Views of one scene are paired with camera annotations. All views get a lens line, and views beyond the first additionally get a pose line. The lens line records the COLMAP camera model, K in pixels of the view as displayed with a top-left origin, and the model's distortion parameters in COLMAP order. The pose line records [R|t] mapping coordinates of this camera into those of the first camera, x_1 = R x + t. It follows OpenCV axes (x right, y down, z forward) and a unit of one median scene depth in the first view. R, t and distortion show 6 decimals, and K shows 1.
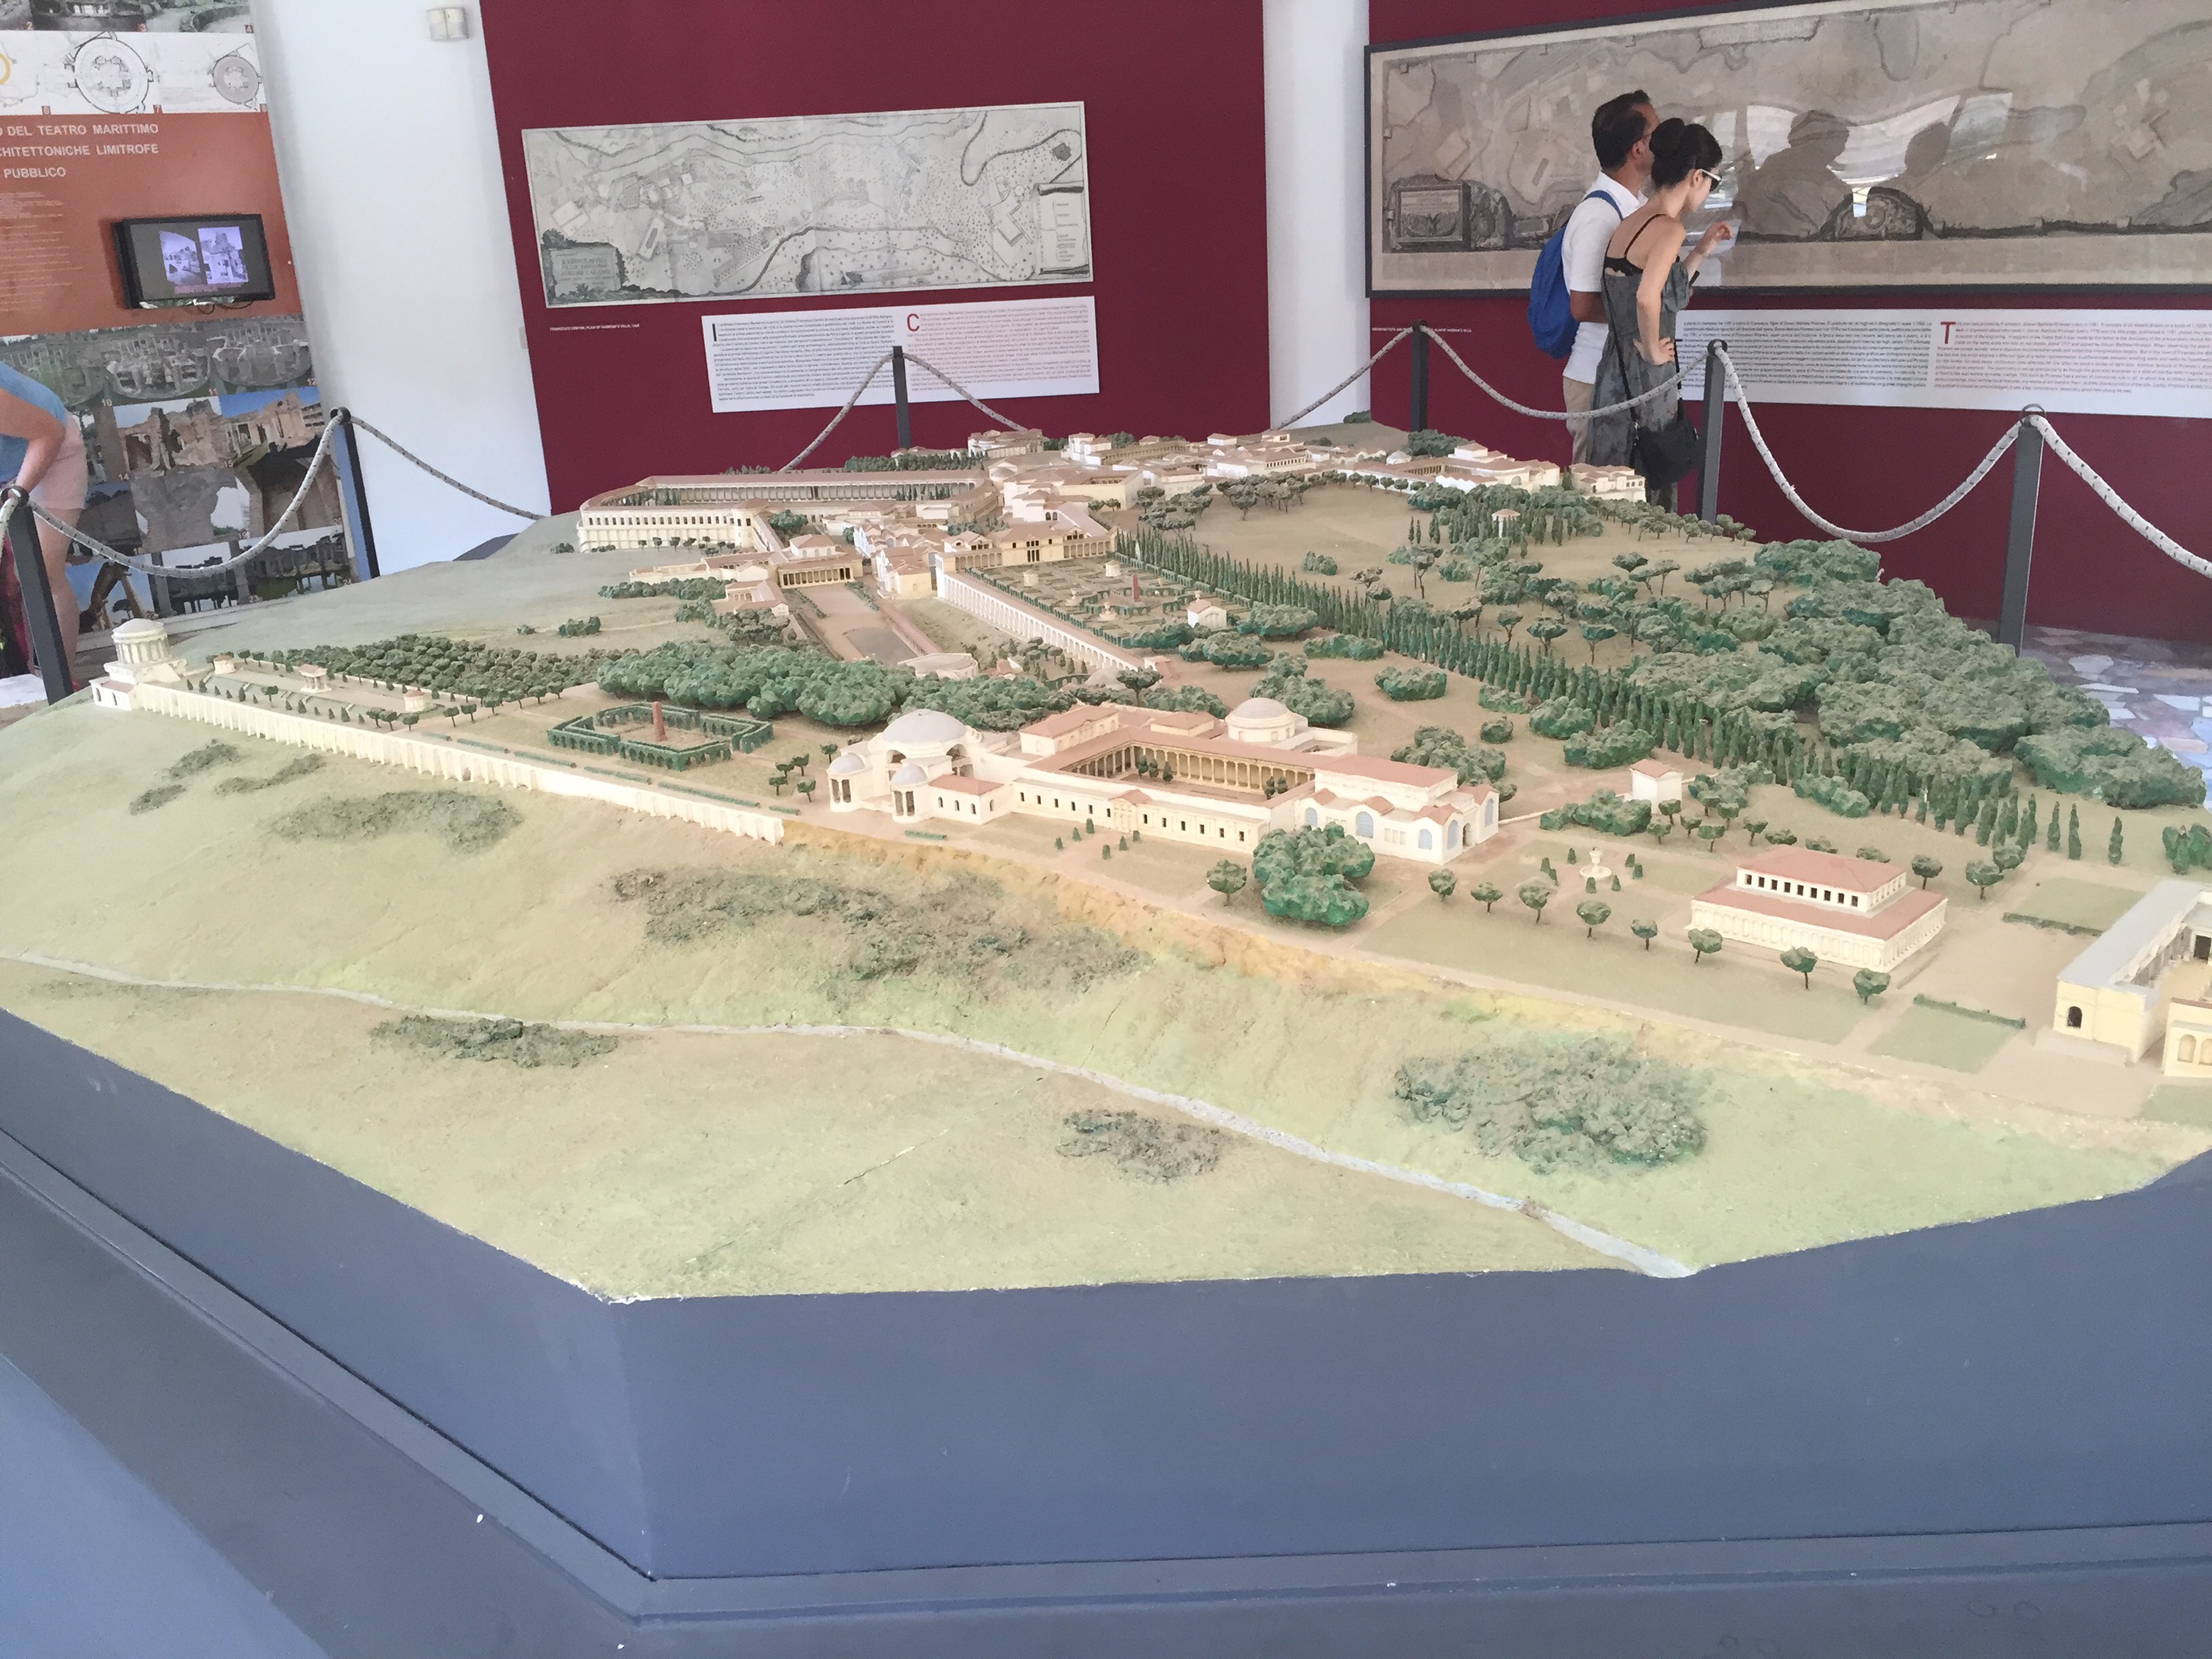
lens RADIAL K [[1855.9, 0, 1116.2], [0, 1855.9, 833.1], [0, 0, 1]] dist [0.100380, -0.152936]
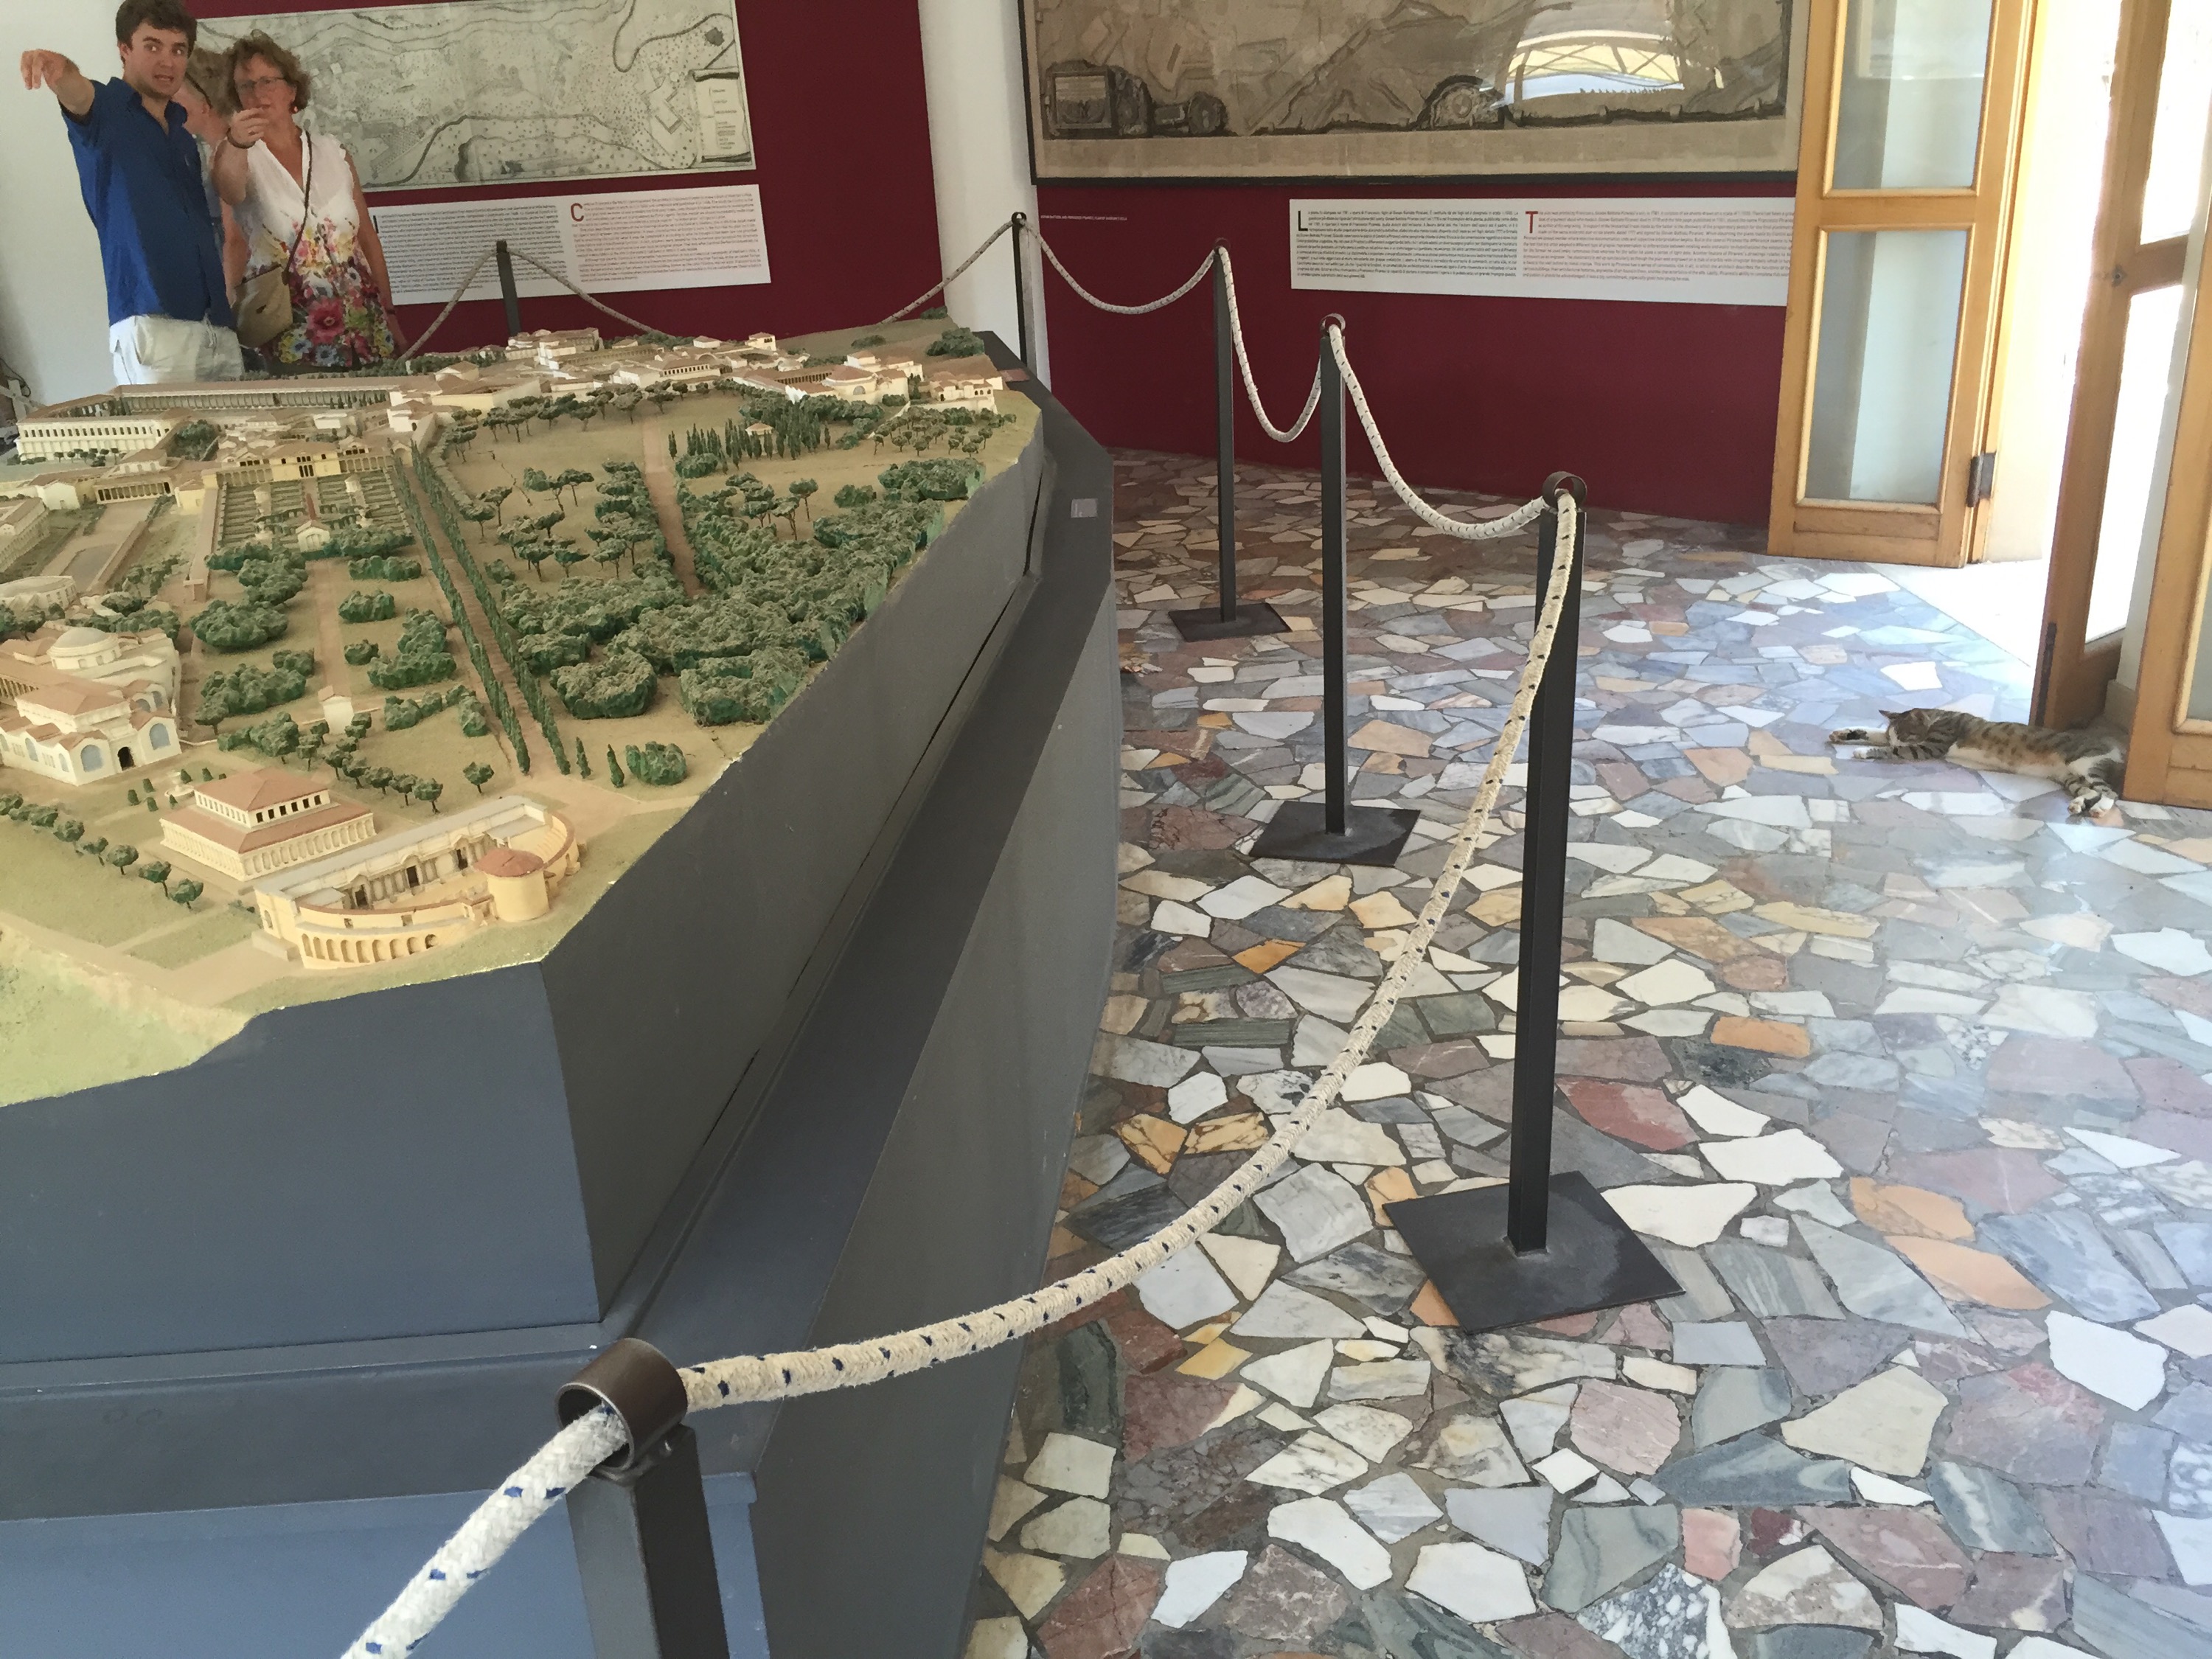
lens RADIAL K [[1855.9, 0, 1116.2], [0, 1855.9, 833.1], [0, 0, 1]] dist [0.100380, -0.152936]
pose [[0.999597, -0.018268, 0.021726, 0.154143], [0.016833, 0.997775, 0.064515, -0.003420], [-0.022857, -0.064124, 0.997680, -0.026645]]
